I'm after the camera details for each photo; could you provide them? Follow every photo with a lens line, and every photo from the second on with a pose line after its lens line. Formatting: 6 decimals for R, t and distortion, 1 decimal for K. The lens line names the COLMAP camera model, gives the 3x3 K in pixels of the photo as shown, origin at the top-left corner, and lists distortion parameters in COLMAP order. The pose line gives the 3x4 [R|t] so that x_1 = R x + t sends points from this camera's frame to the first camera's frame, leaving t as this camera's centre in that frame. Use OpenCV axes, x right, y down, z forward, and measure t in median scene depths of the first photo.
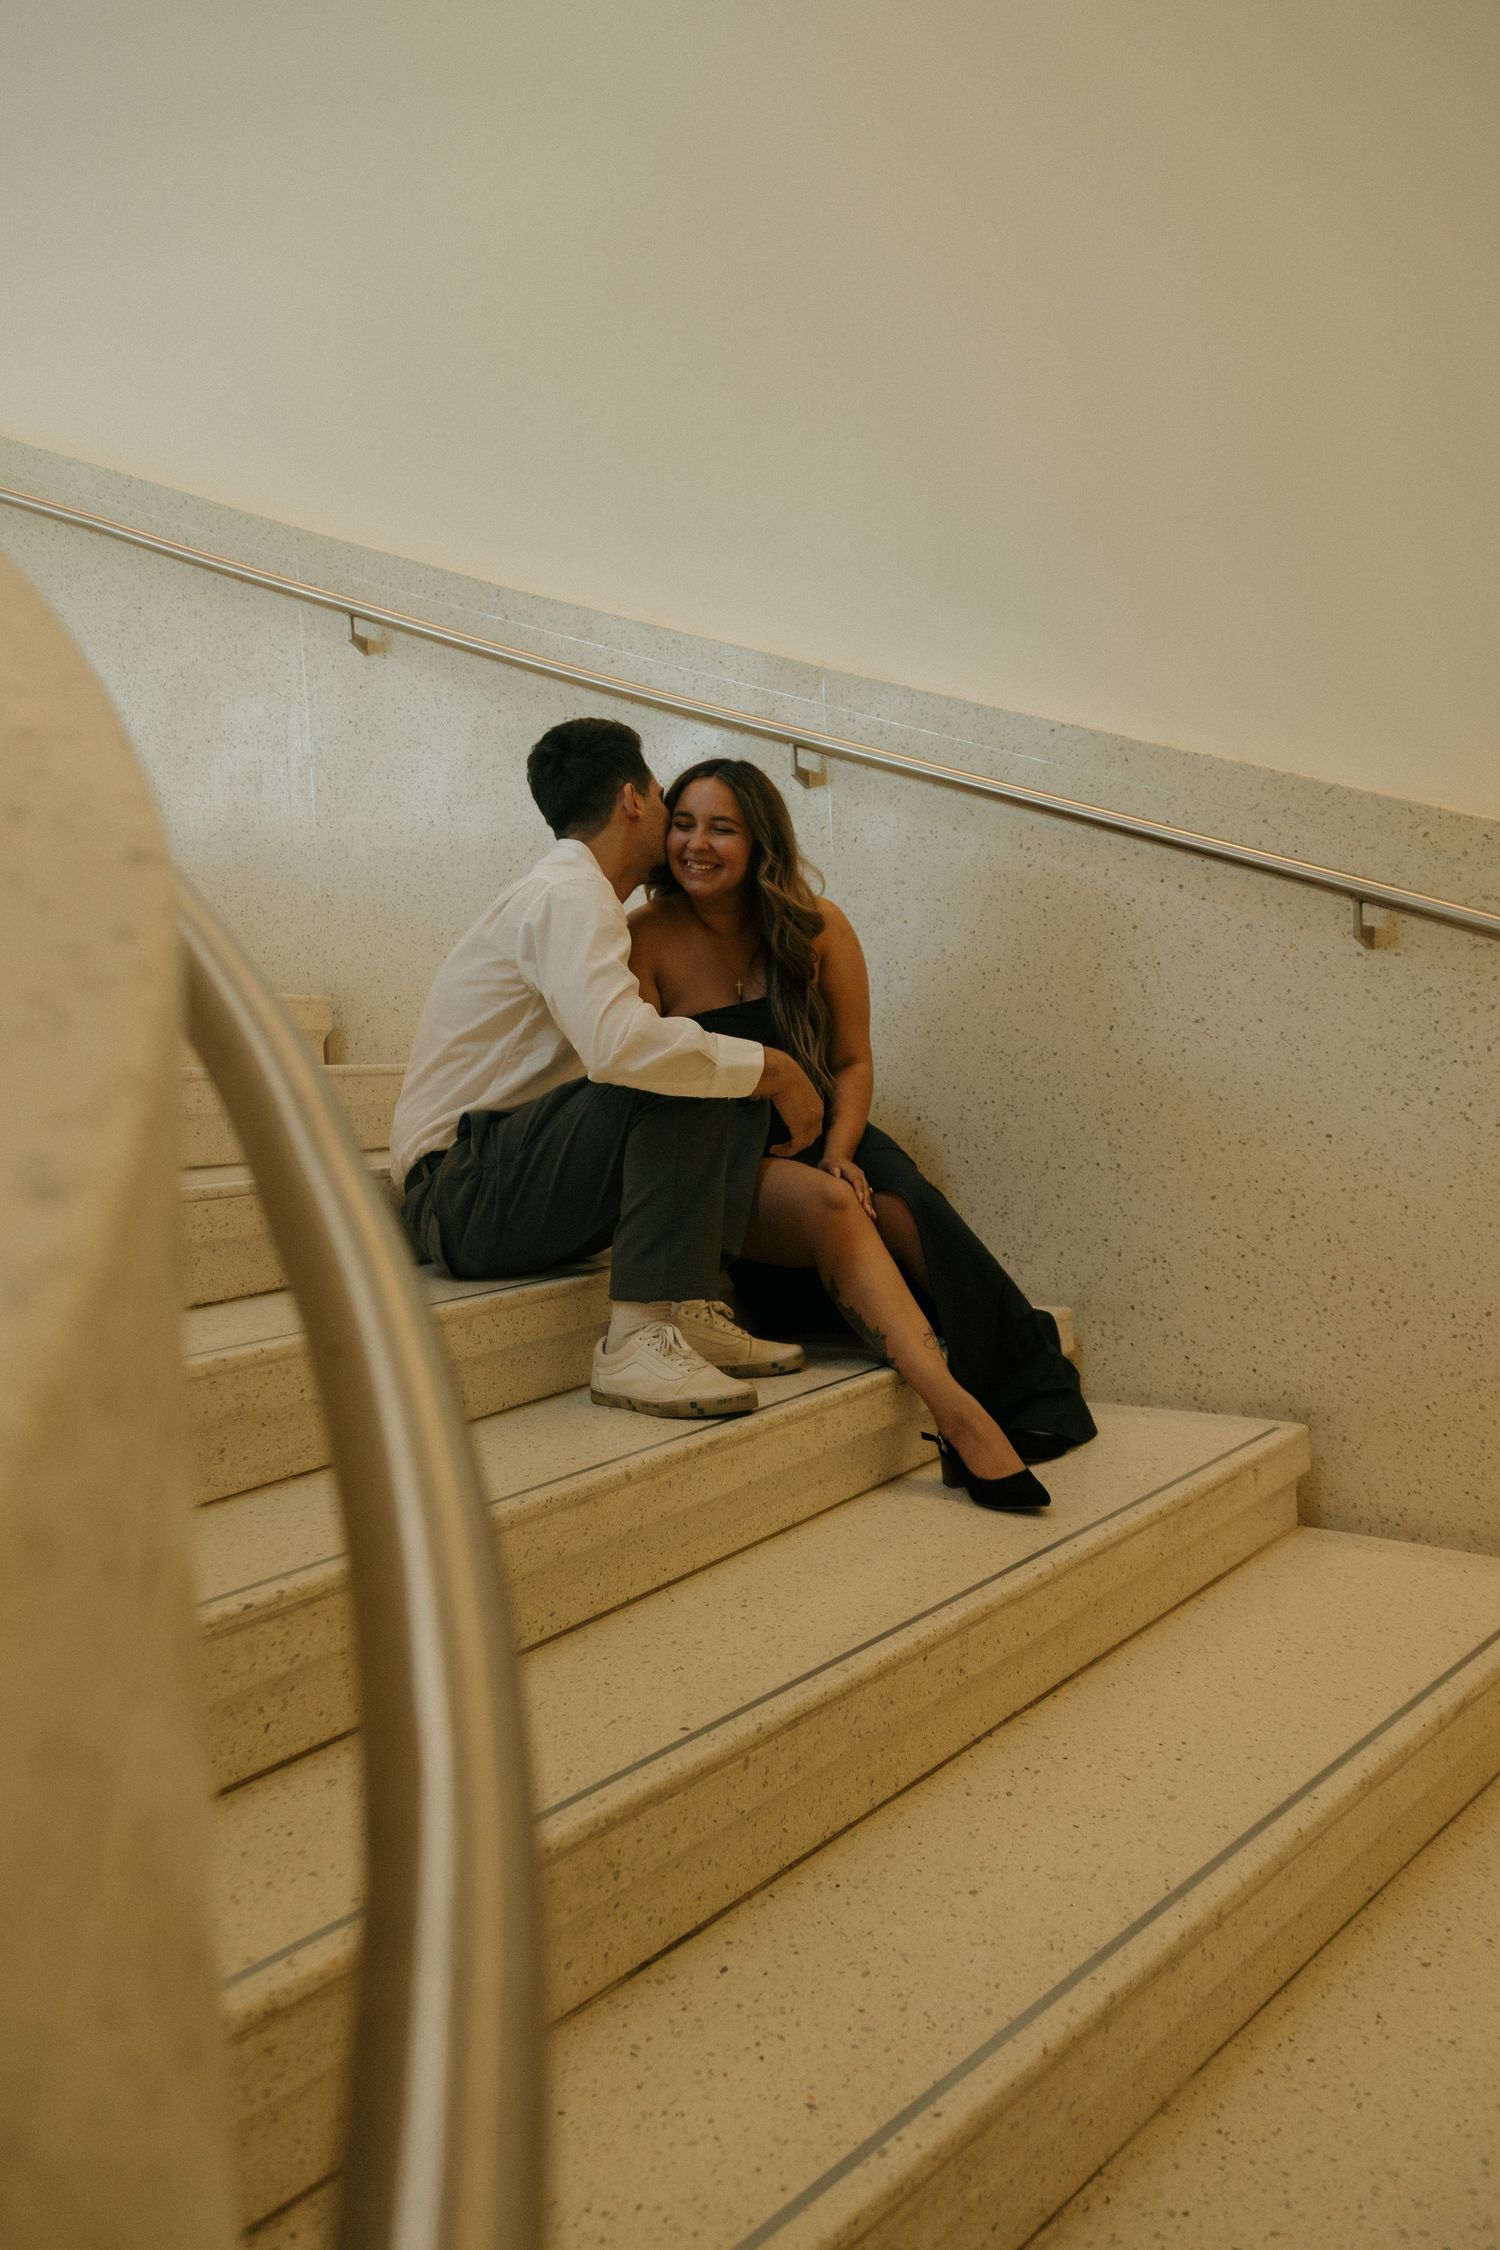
lens RADIAL K [[1526.4, 0, 750.0], [0, 1526.4, 1125.0], [0, 0, 1]] dist [0.004786, -0.002188]
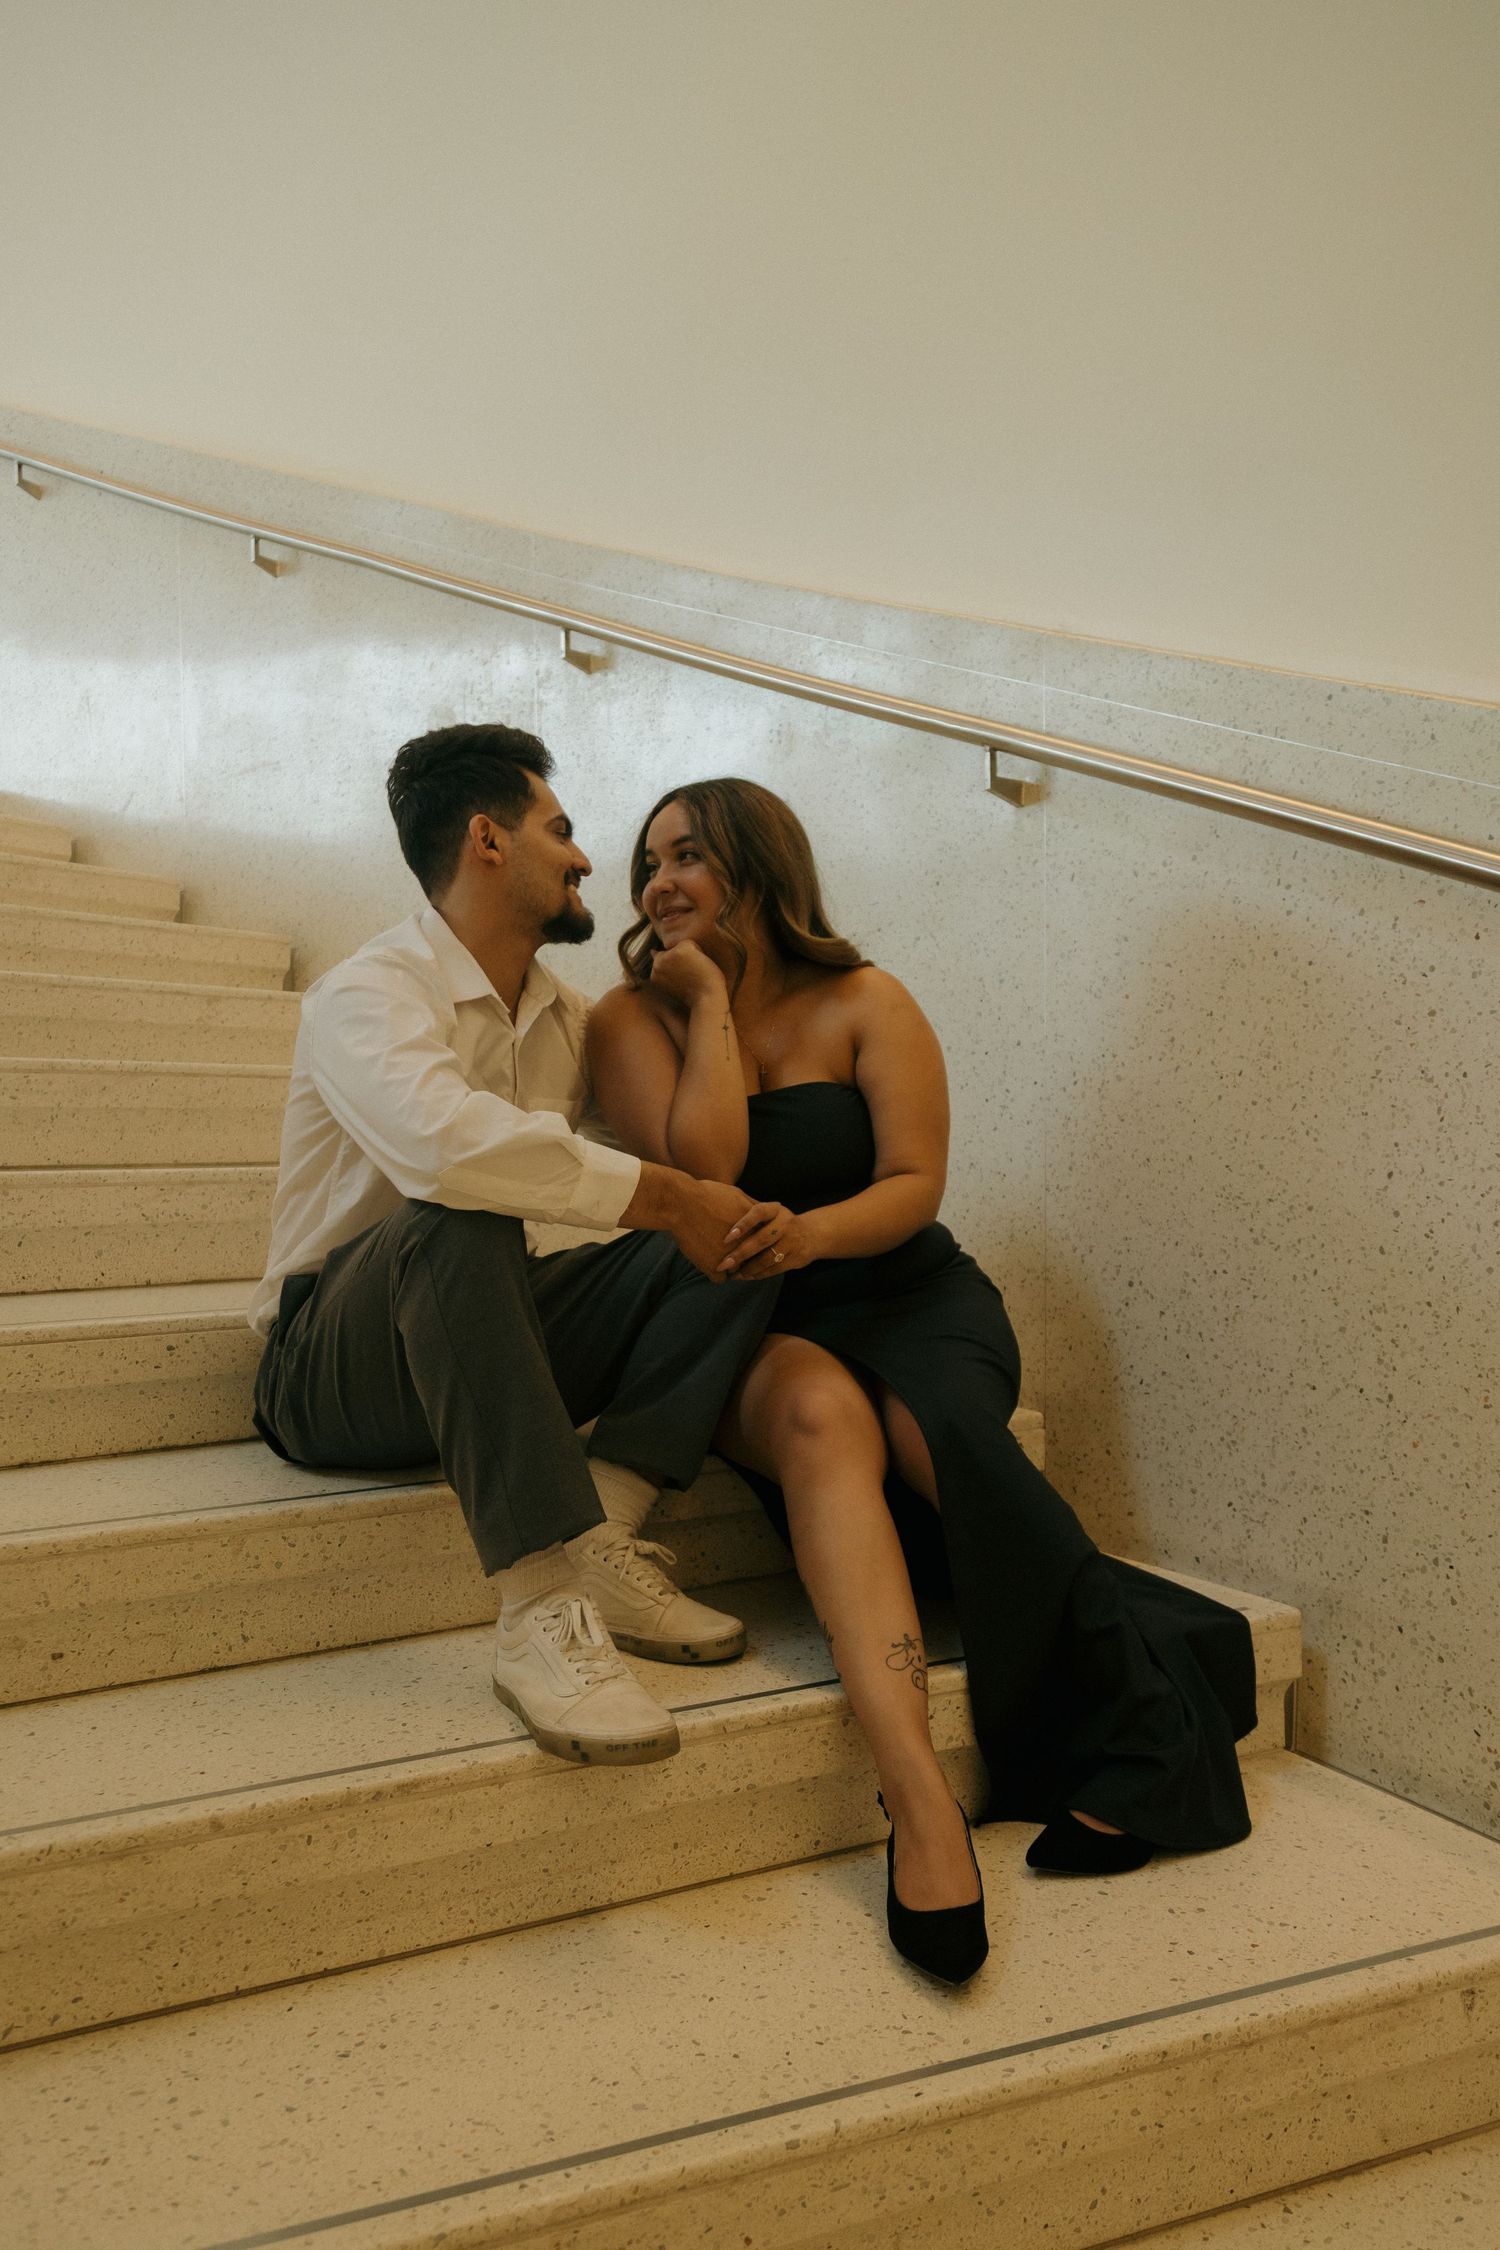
lens RADIAL K [[1587.2, 0, 710.2], [0, 1587.2, 1190.6], [0, 0, 1]] dist [0.013587, 0.000242]
pose [[0.882506, 0.060403, -0.466407, 0.311593], [-0.050886, 0.998160, 0.032986, -0.068339], [0.467541, -0.005377, 0.883955, 0.319429]]
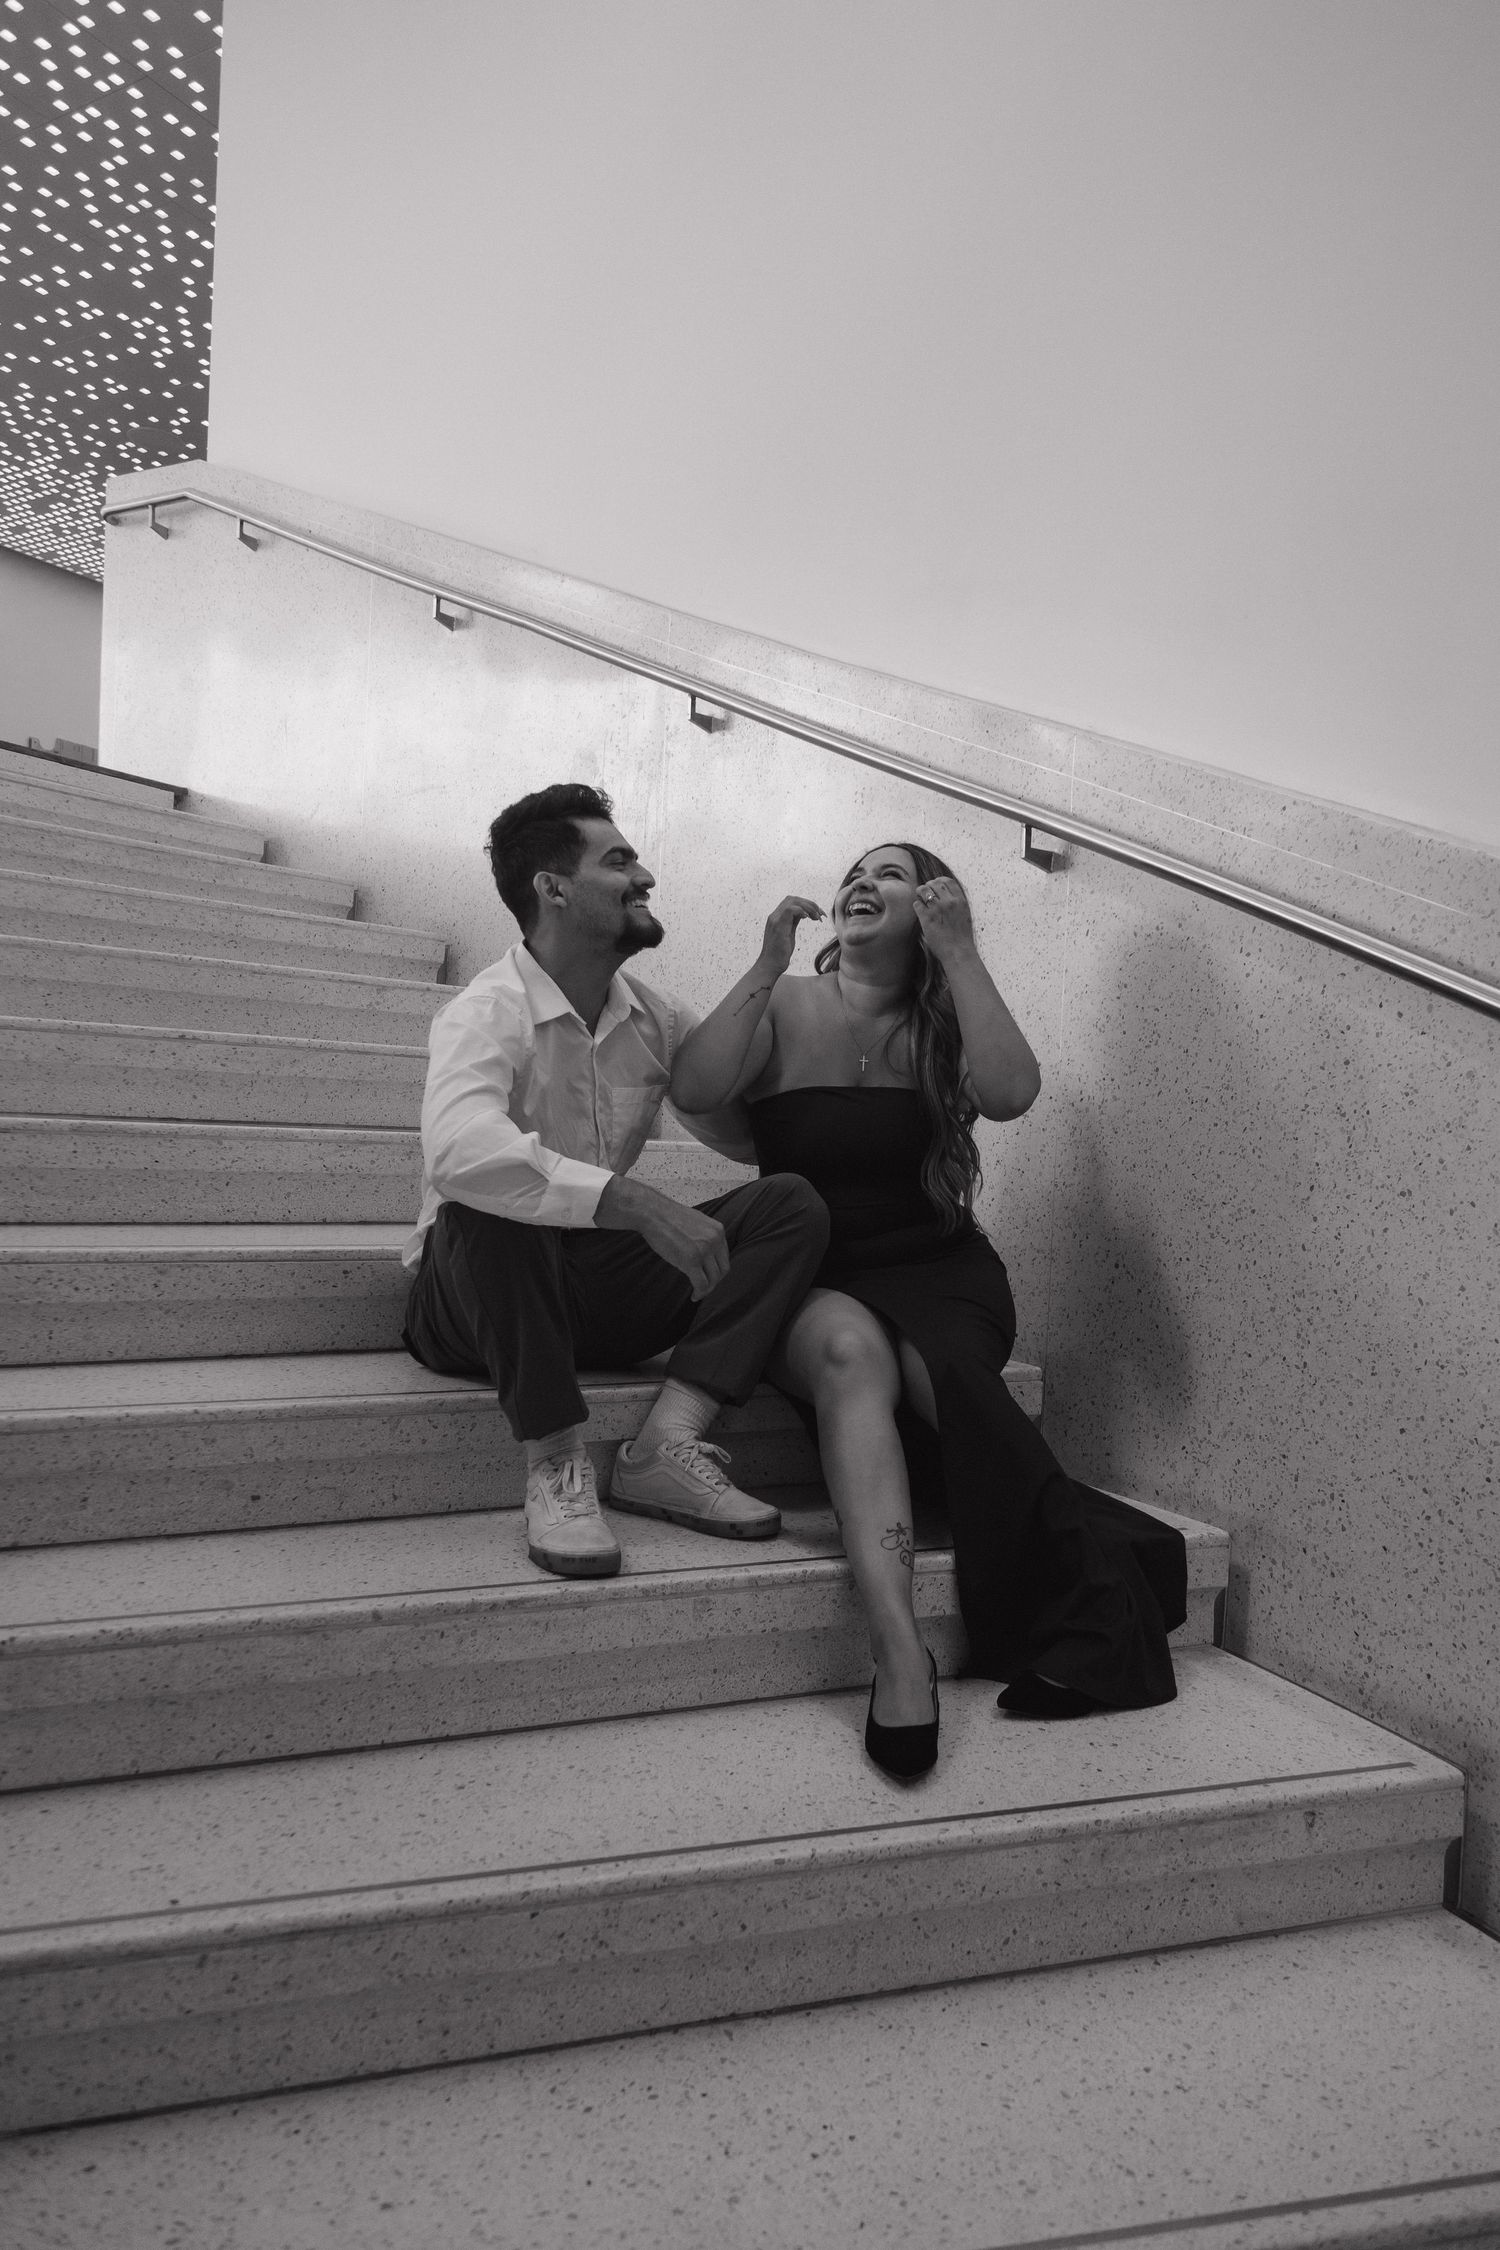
lens RADIAL K [[1526.4, 0, 750.0], [0, 1526.4, 1125.0], [0, 0, 1]] dist [0.004786, -0.002188]
pose [[0.857423, 0.092863, -0.506165, 0.404480], [-0.103334, 0.994619, 0.007432, -0.075971], [0.504132, 0.045932, 0.862405, 0.191652]]
